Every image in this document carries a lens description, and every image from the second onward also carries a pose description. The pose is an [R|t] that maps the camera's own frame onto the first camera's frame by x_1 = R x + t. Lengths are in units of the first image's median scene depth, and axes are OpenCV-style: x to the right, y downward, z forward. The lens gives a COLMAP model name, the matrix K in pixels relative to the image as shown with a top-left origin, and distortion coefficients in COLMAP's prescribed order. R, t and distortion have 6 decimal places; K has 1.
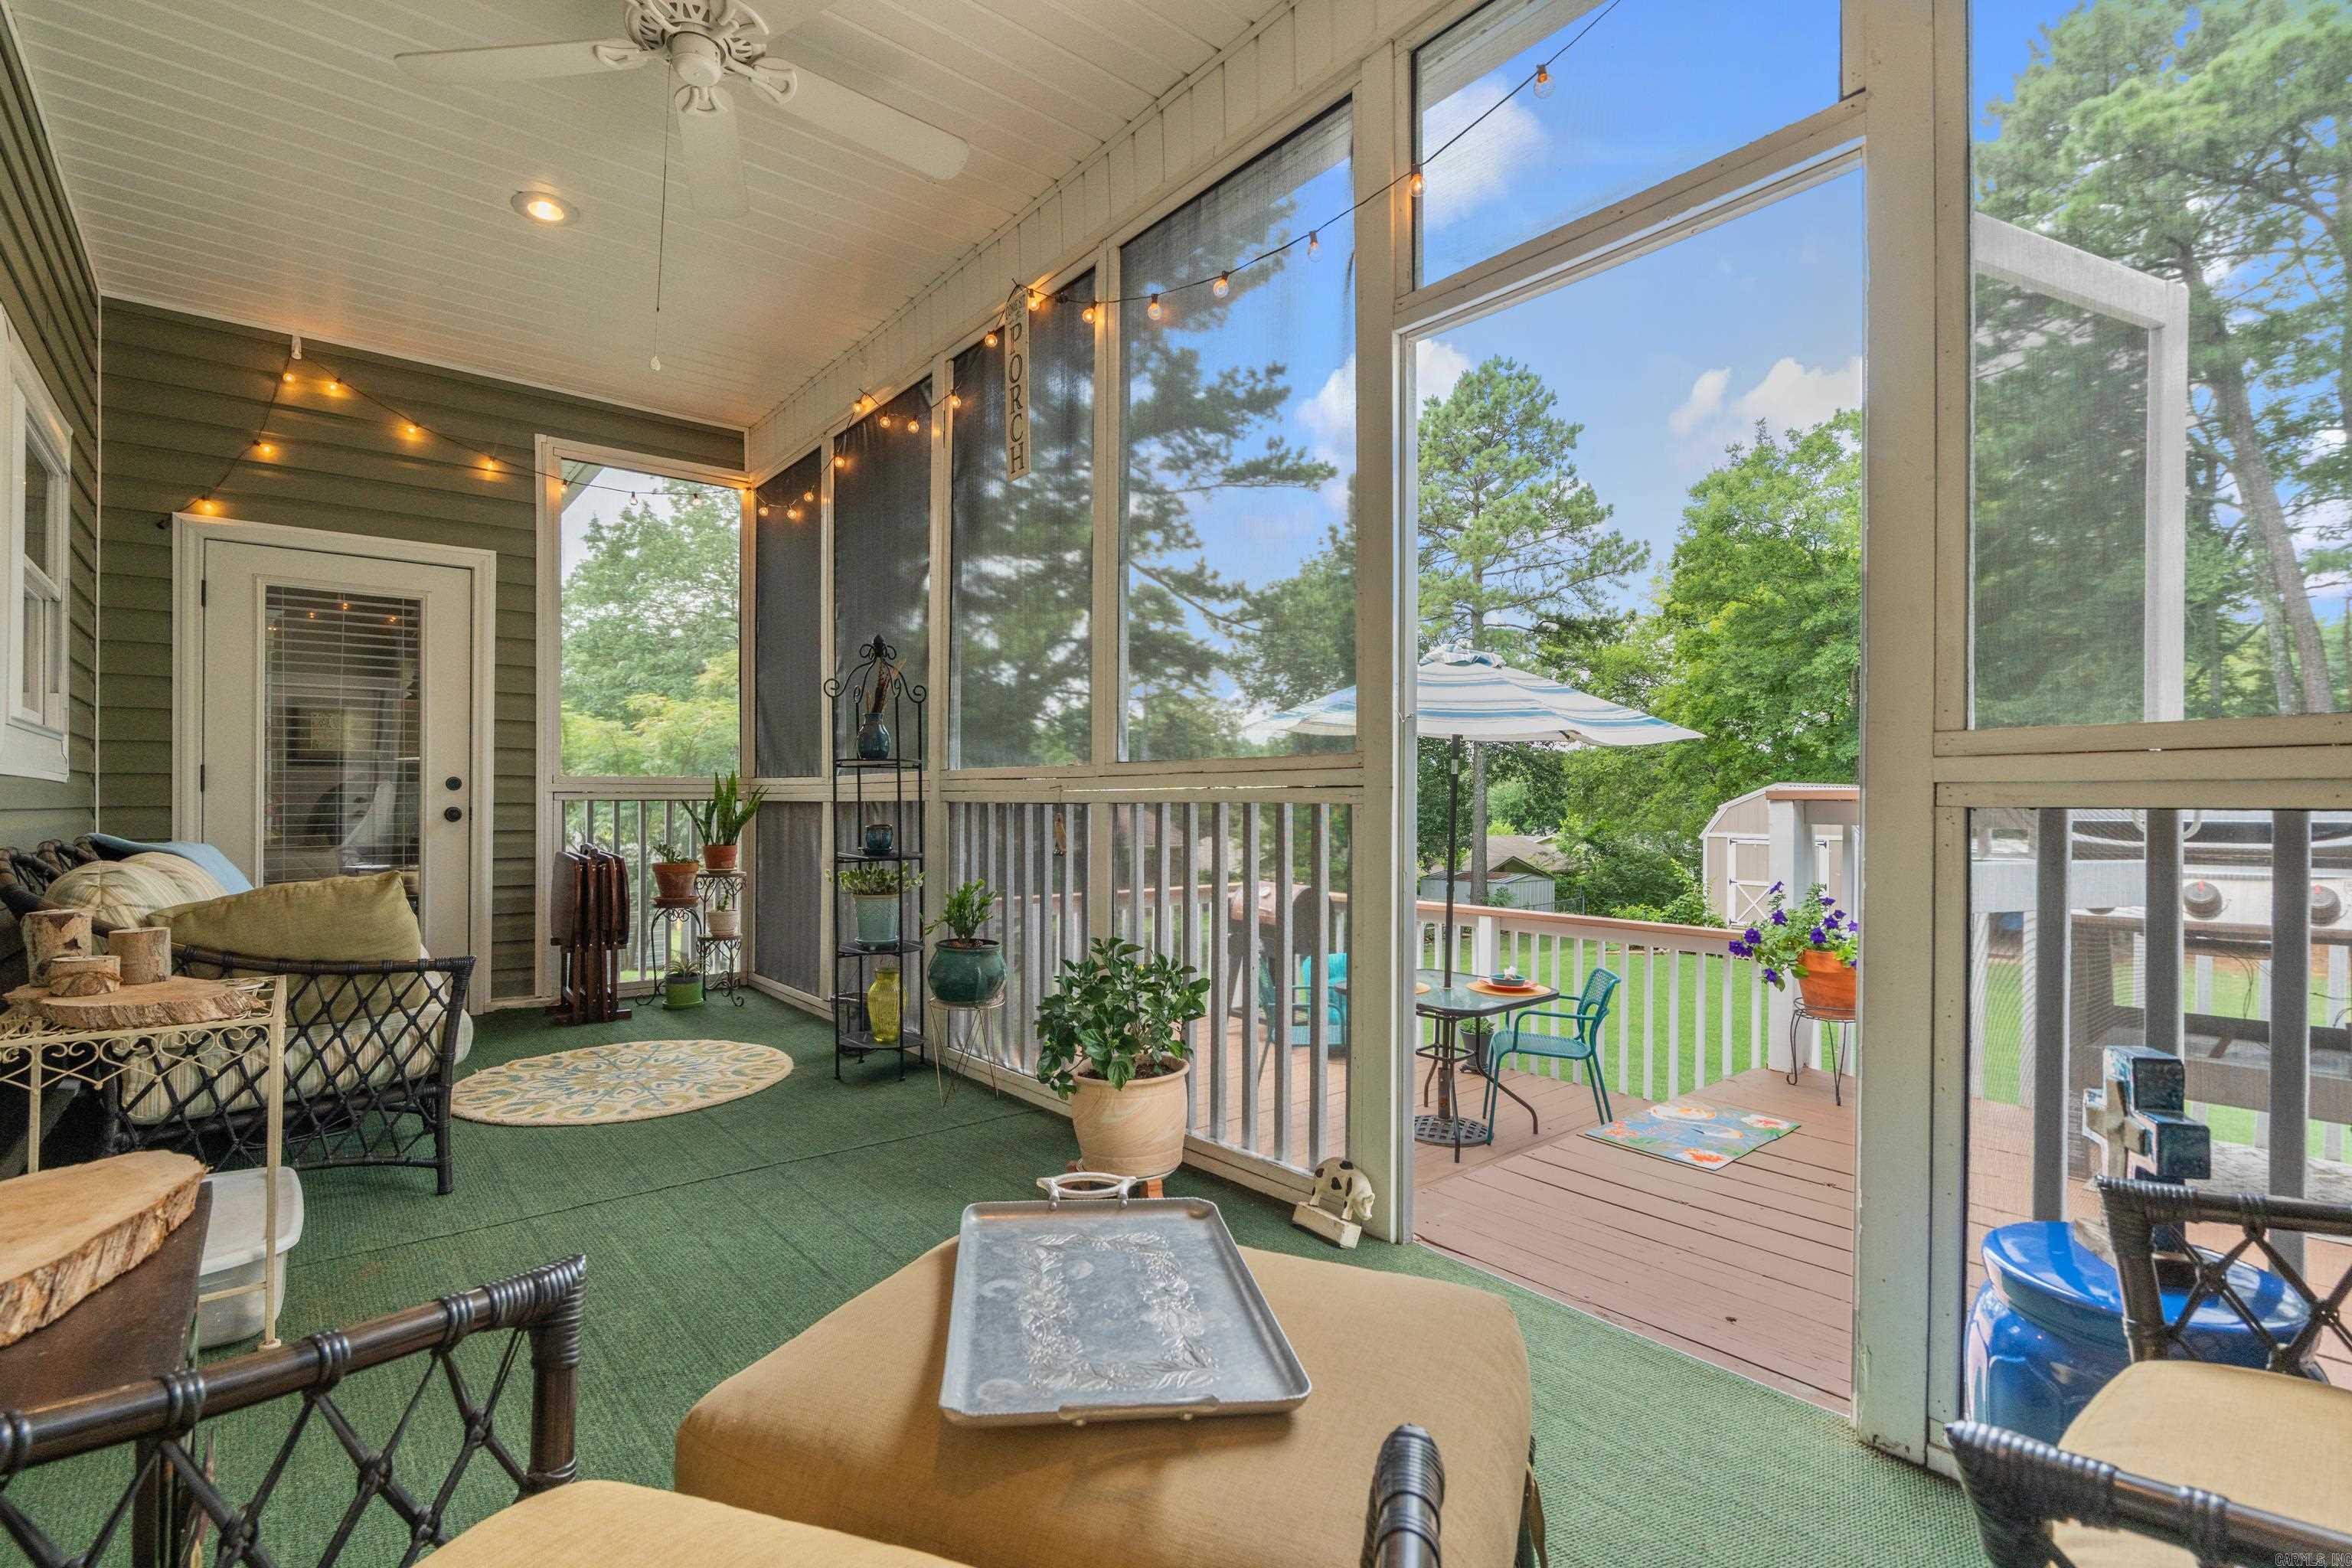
lens RADIAL K [[1060.4, 0, 1174.5], [0, 1060.4, 798.2], [0, 0, 1]] dist [0.000441, -0.001139]
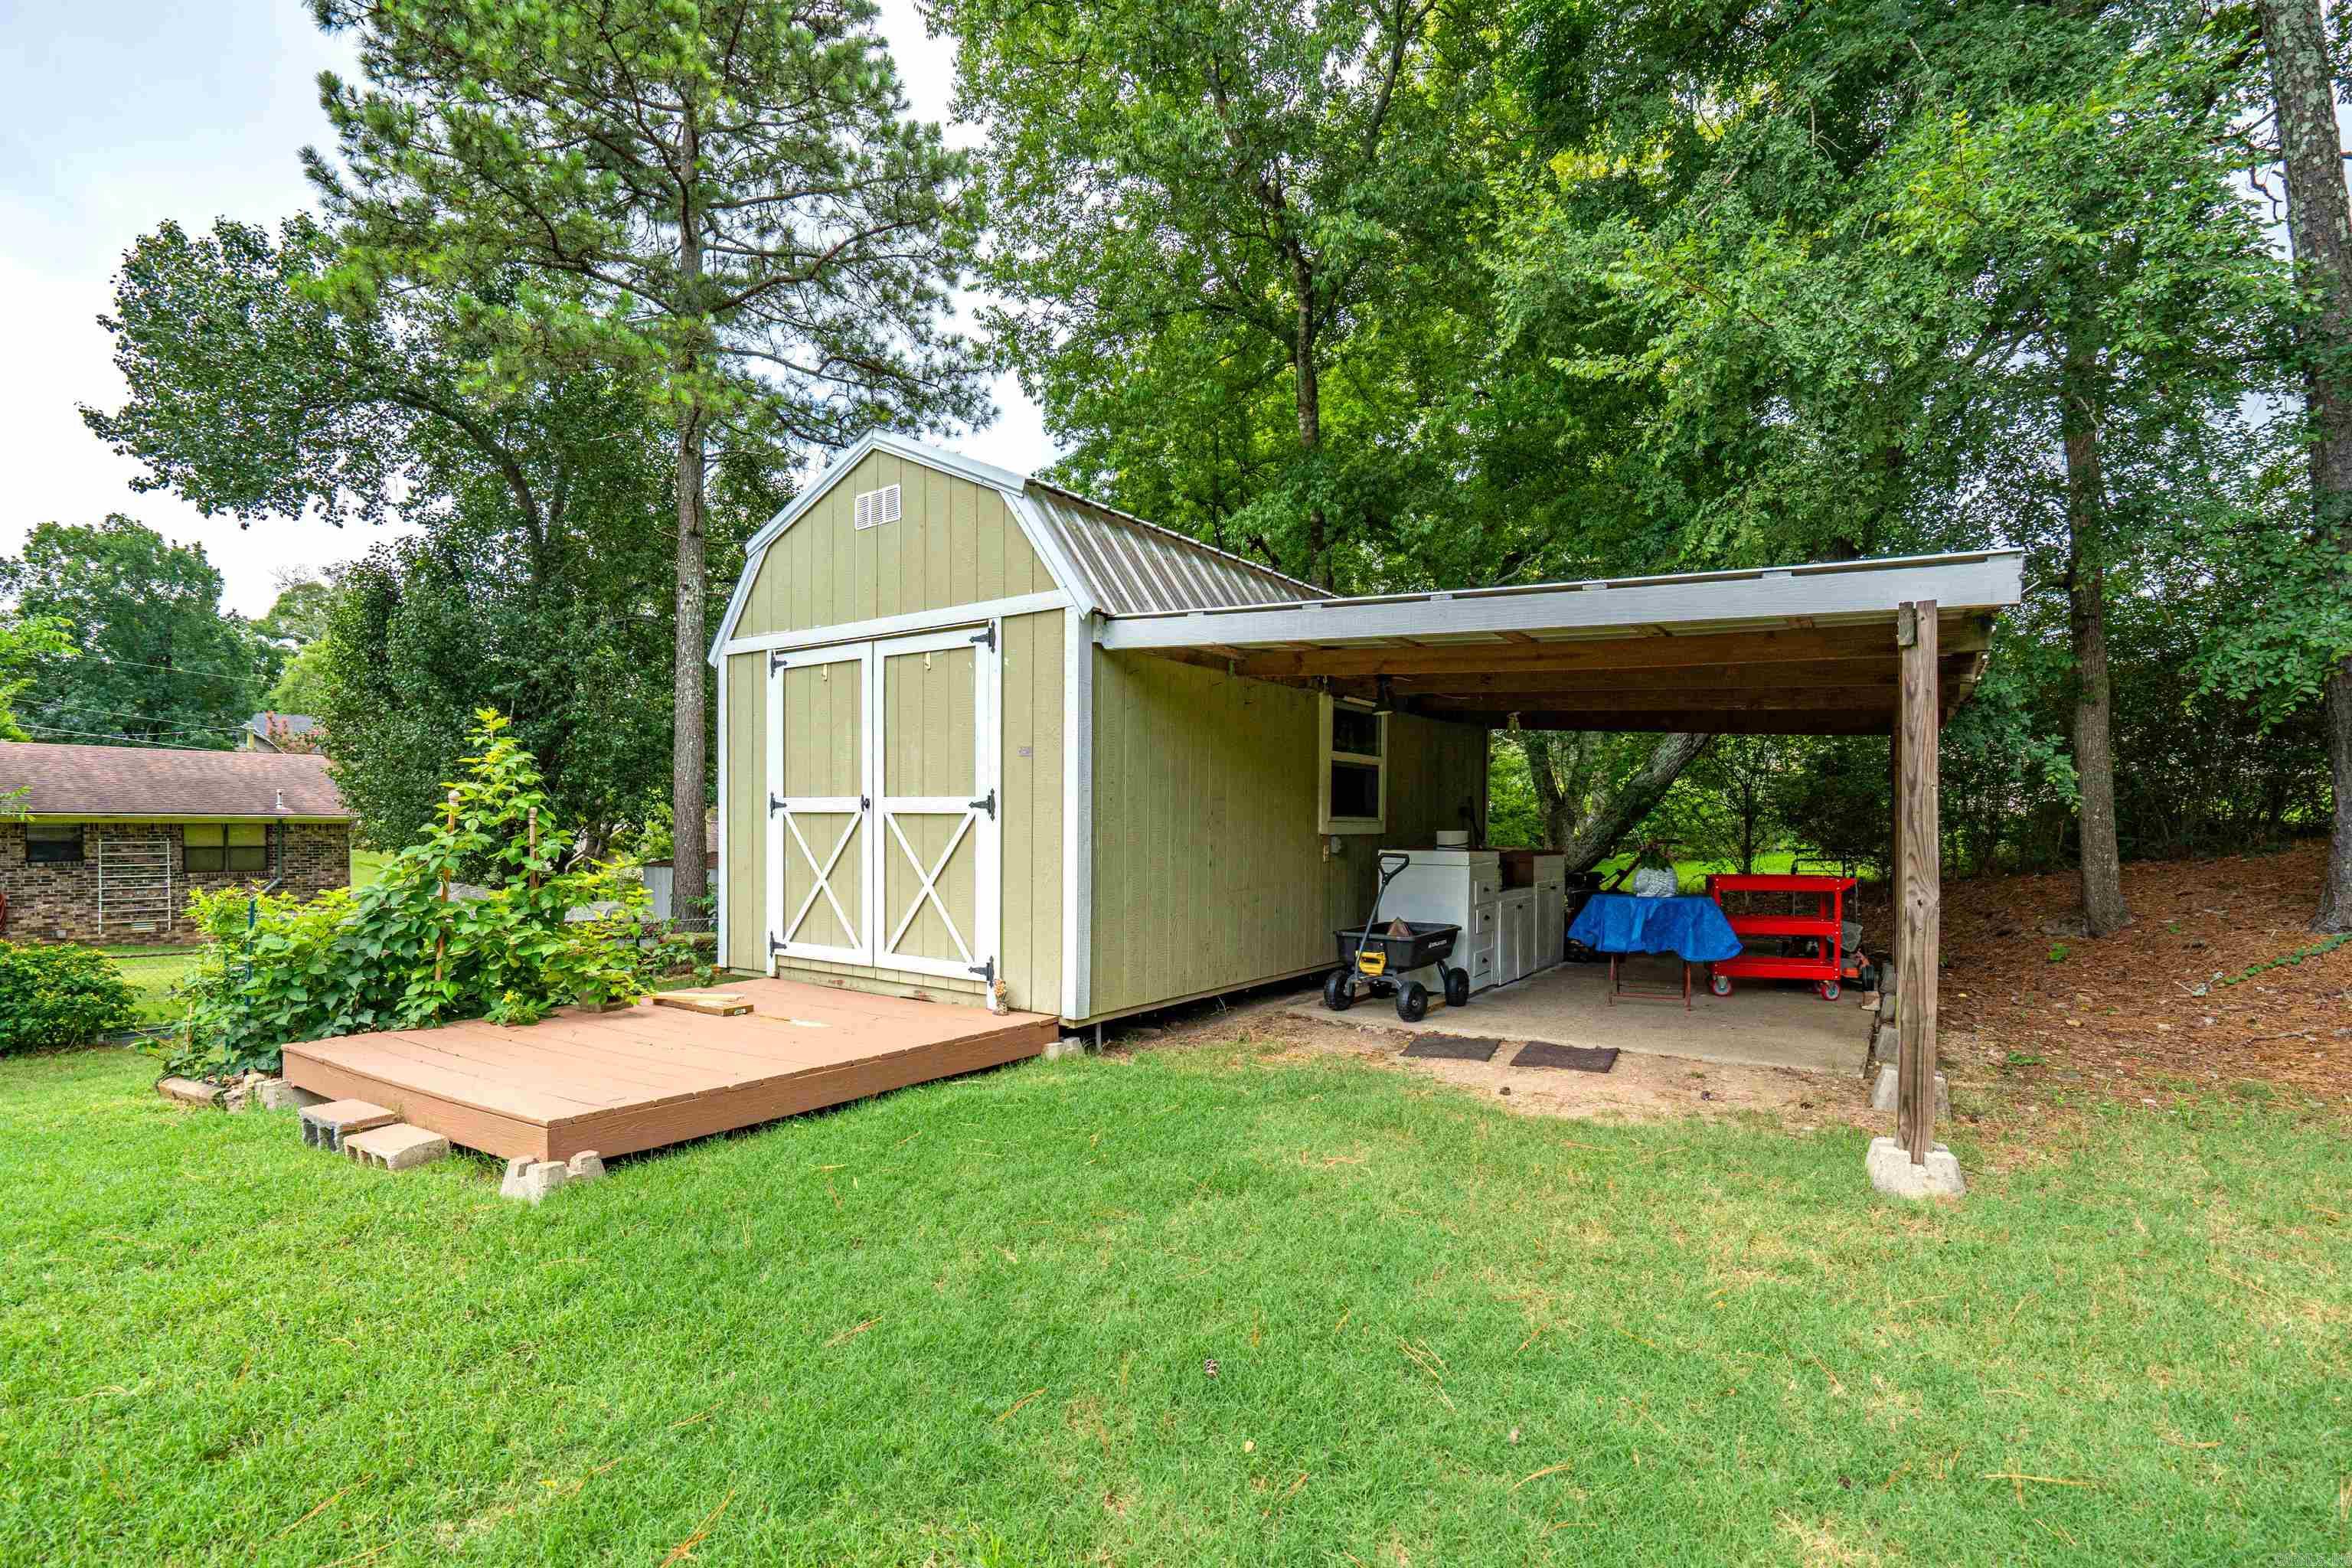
lens RADIAL K [[1060.0, 0, 1169.1], [0, 1060.0, 852.5], [0, 0, 1]] dist [0.000856, 0.000492]
pose [[0.963807, -0.002266, 0.266590, 0.475542], [-0.006215, 0.999501, 0.030967, 0.071133], [-0.266527, -0.031503, 0.963312, 0.600073]]
